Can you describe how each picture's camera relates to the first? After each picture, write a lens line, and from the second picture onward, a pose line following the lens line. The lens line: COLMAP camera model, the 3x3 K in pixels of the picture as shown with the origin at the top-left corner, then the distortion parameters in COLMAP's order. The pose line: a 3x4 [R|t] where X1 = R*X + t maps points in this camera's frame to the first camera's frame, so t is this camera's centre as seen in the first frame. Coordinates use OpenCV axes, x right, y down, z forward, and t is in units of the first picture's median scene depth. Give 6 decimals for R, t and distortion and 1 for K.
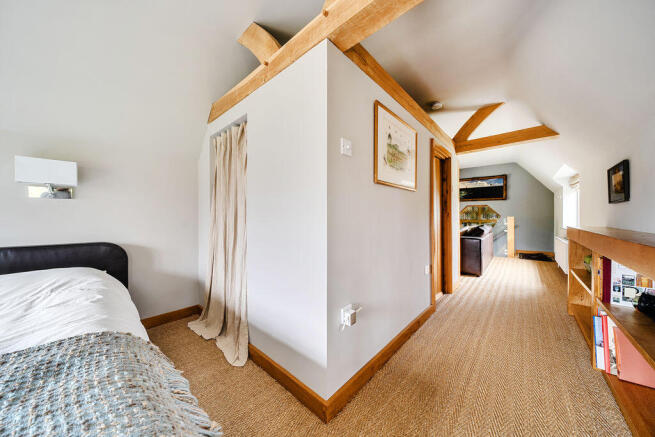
lens RADIAL K [[223.3, 0, 326.6], [0, 223.3, 215.0], [0, 0, 1]] dist [-0.002950, -0.000078]
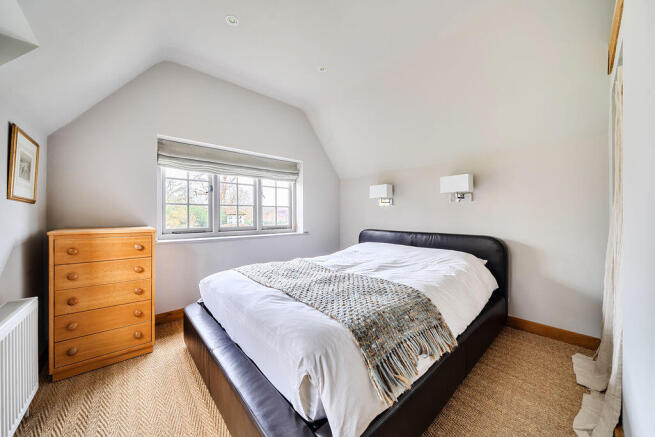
lens RADIAL K [[245.5, 0, 327.5], [0, 245.5, 218.5], [0, 0, 1]] dist [-0.003250, 0.000210]
pose [[-0.152770, 0.000646, -0.988262, 1.208910], [0.012673, 0.999919, -0.001305, 0.057822], [0.988181, -0.012724, -0.152766, 1.080047]]
